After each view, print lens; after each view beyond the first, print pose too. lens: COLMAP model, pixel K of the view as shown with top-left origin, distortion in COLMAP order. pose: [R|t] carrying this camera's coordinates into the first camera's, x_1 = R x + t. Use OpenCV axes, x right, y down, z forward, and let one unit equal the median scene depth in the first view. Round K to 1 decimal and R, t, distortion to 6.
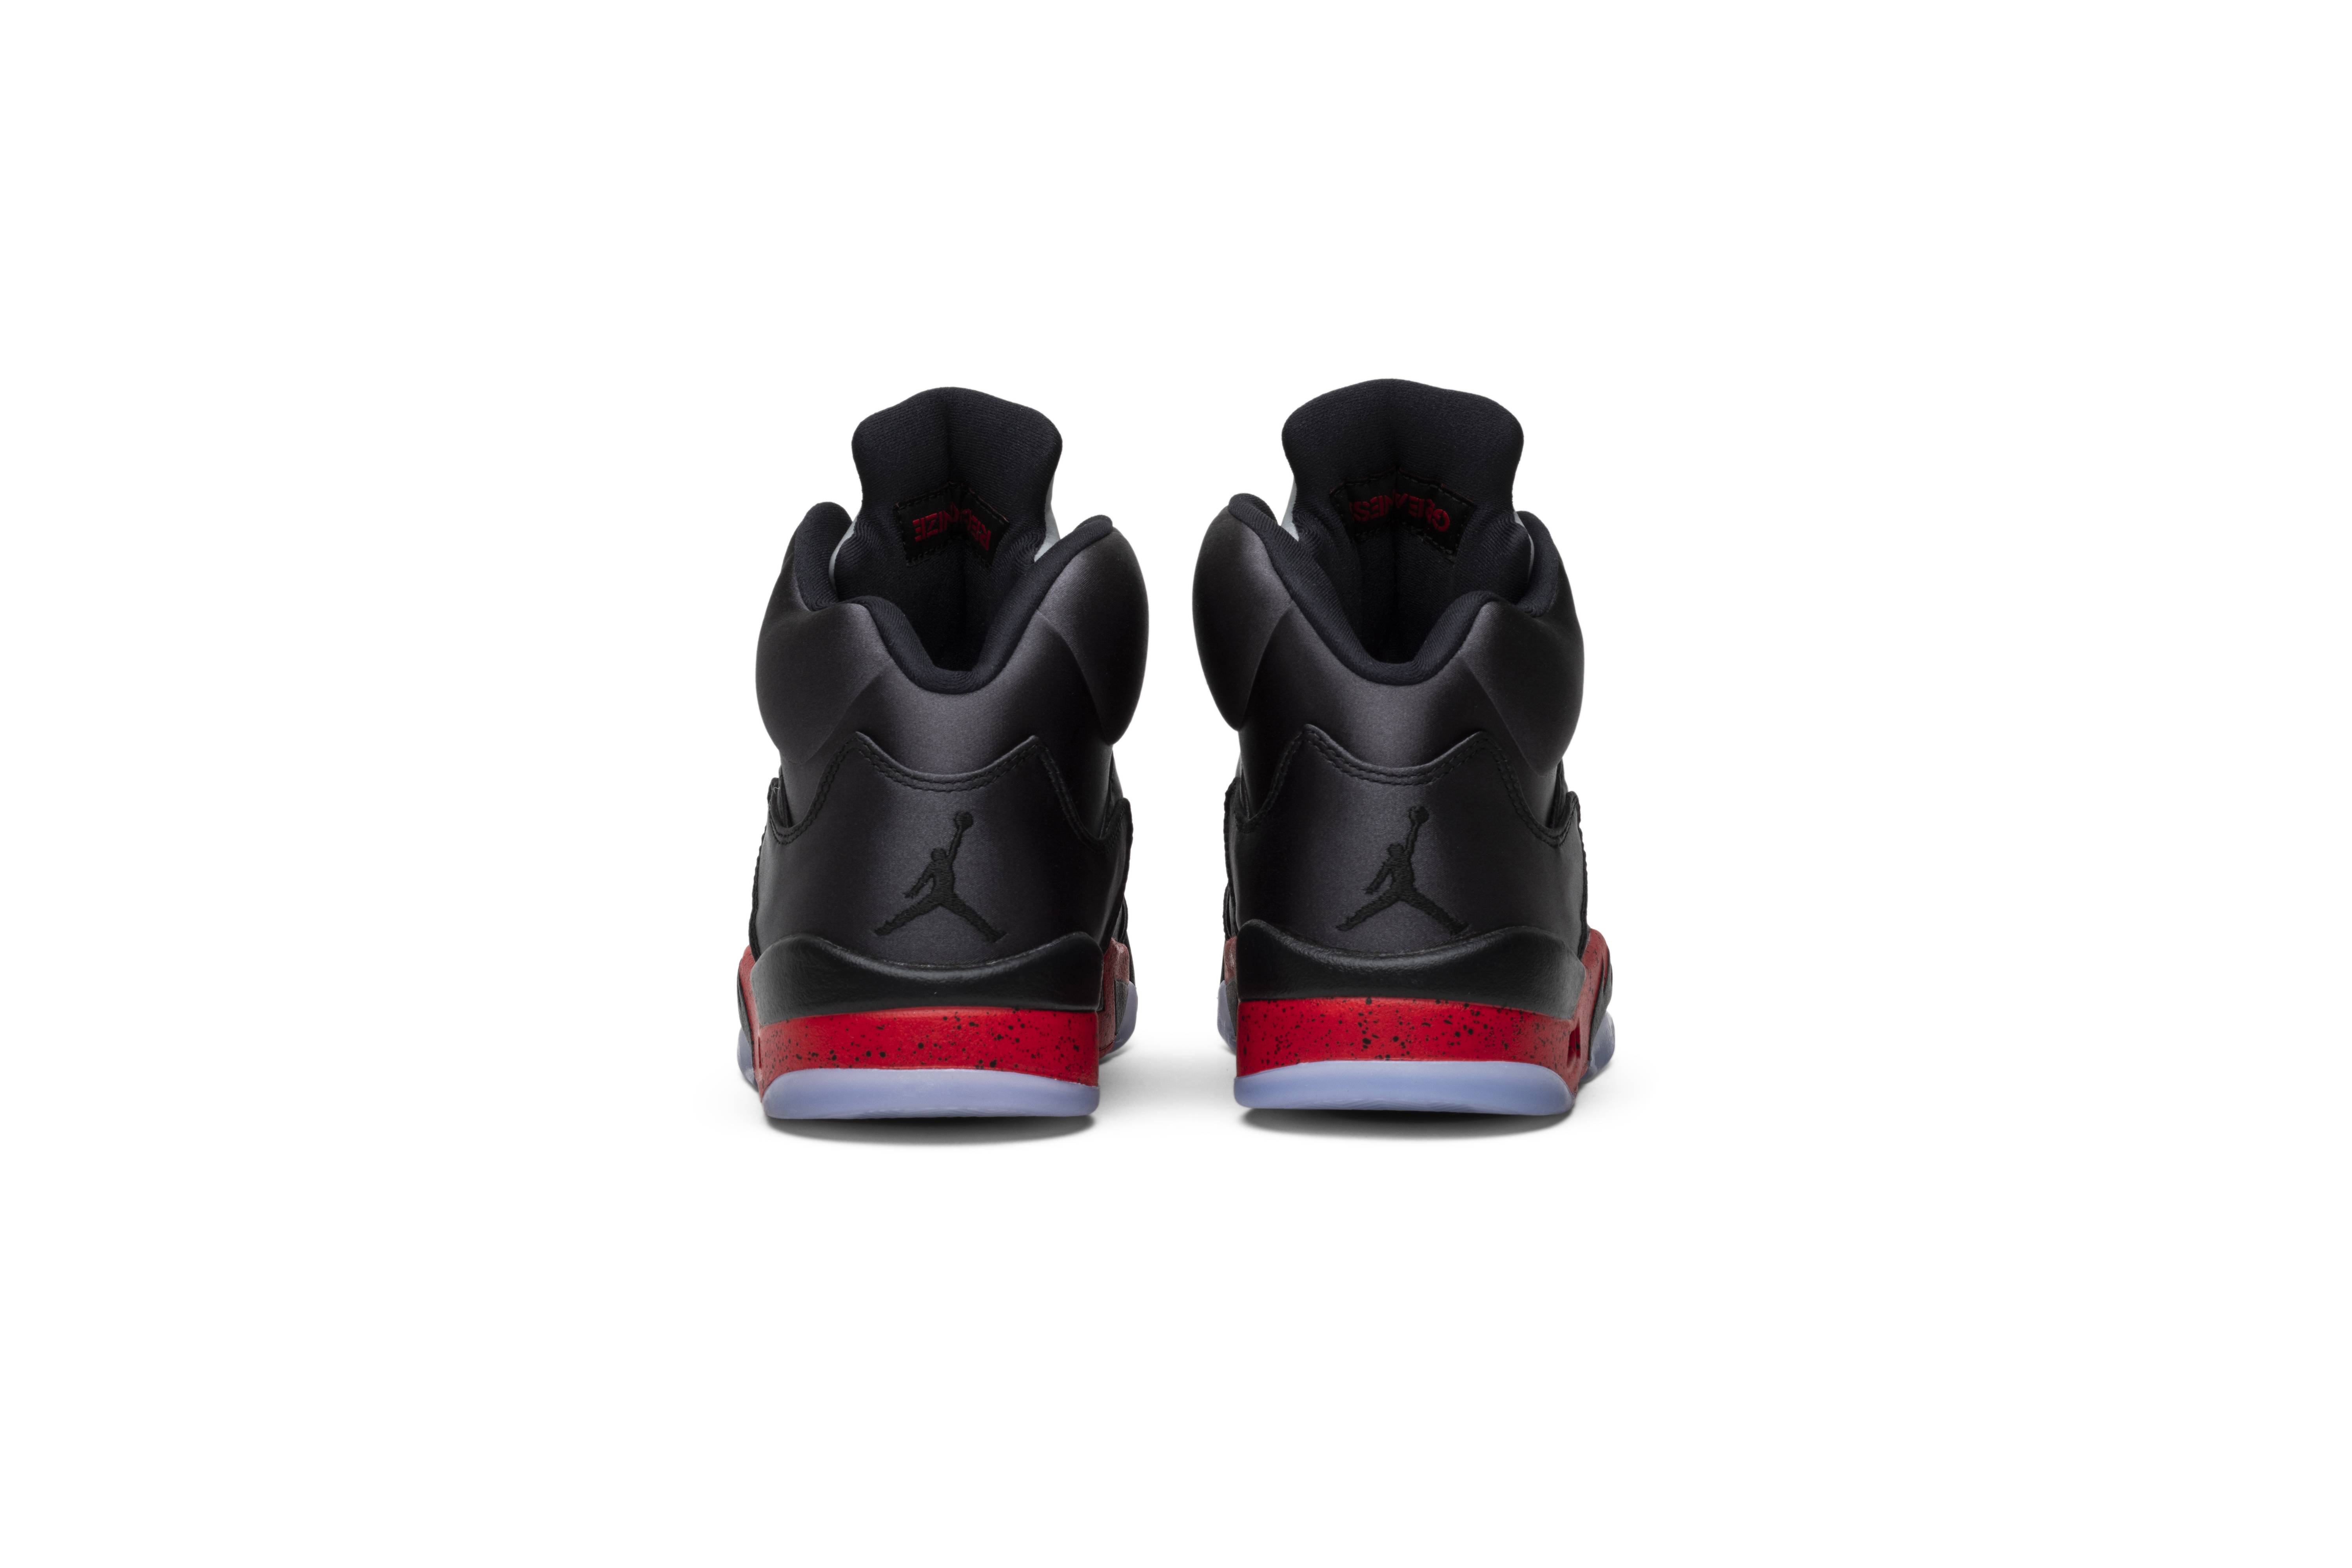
lens RADIAL K [[6103.2, 0, 1179.6], [0, 6103.2, 783.7], [0, 0, 1]] dist [0.415243, 0.000000]
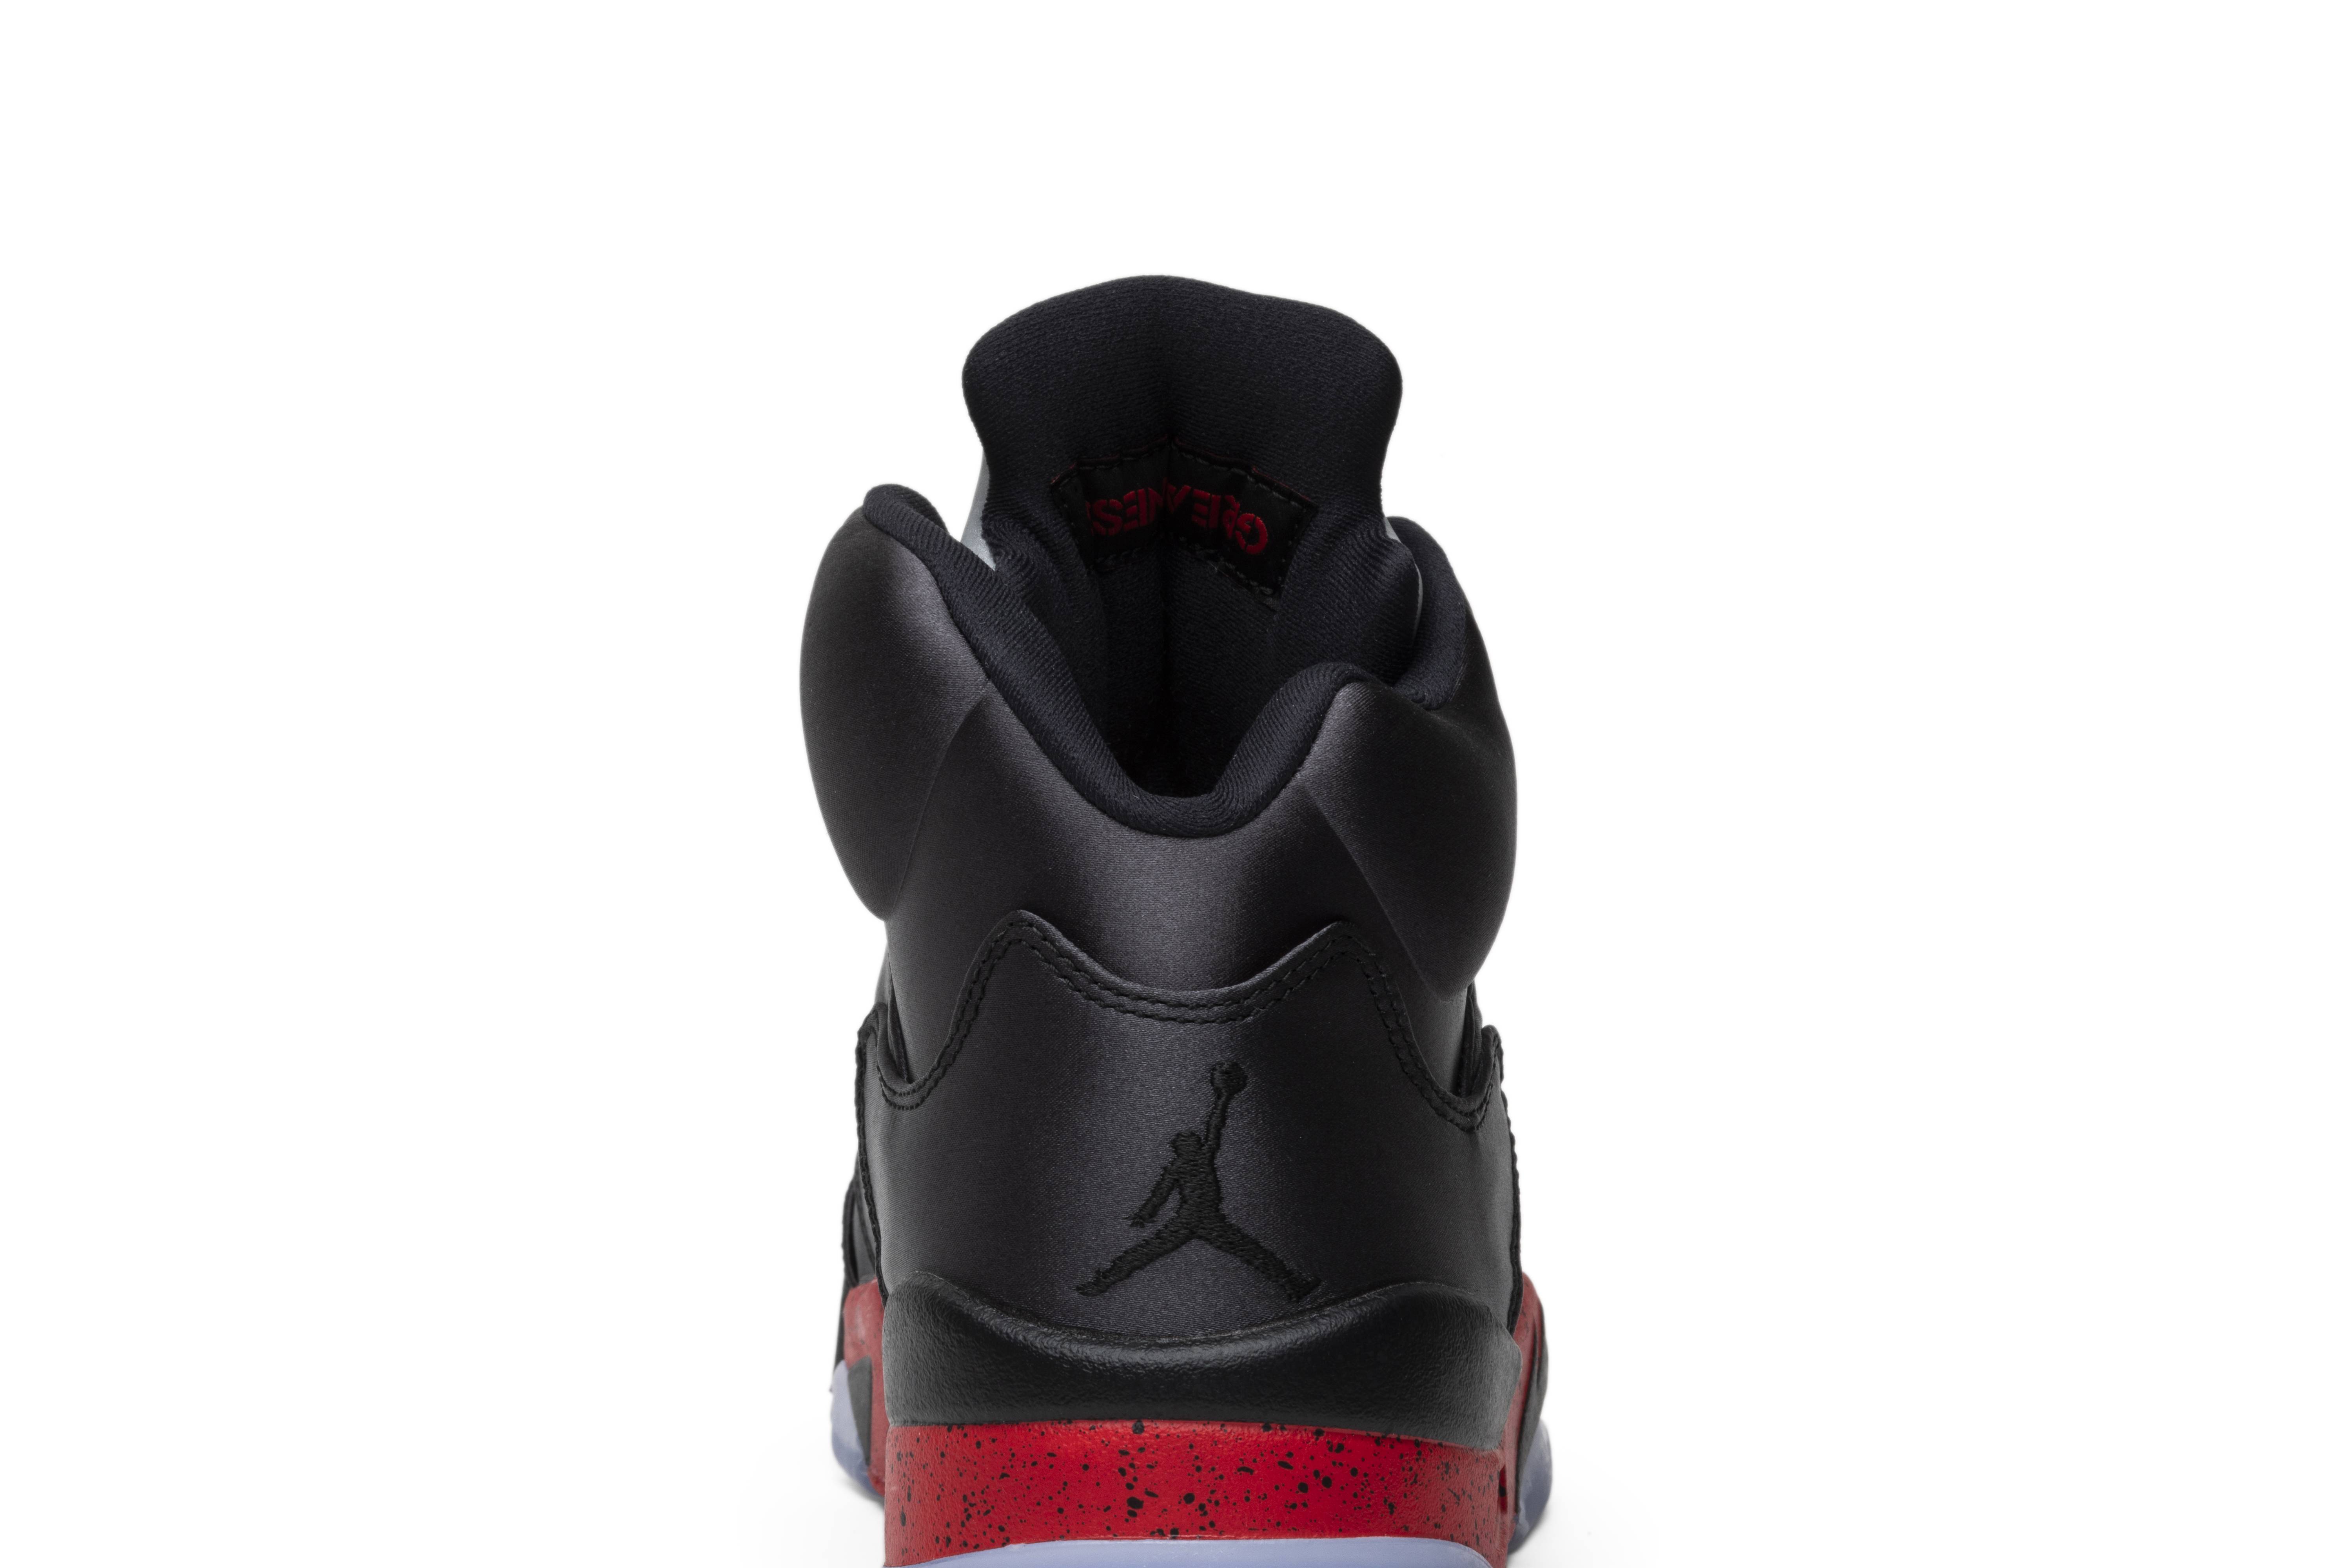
lens RADIAL K [[6103.2, 0, 1167.7], [0, 6103.2, 774.7], [0, 0, 1]] dist [0.415243, 0.000000]
pose [[0.994765, -0.003859, 0.102118, -0.021135], [0.004452, 0.999975, -0.005577, -0.018634], [-0.102094, 0.006002, 0.994757, 0.460790]]
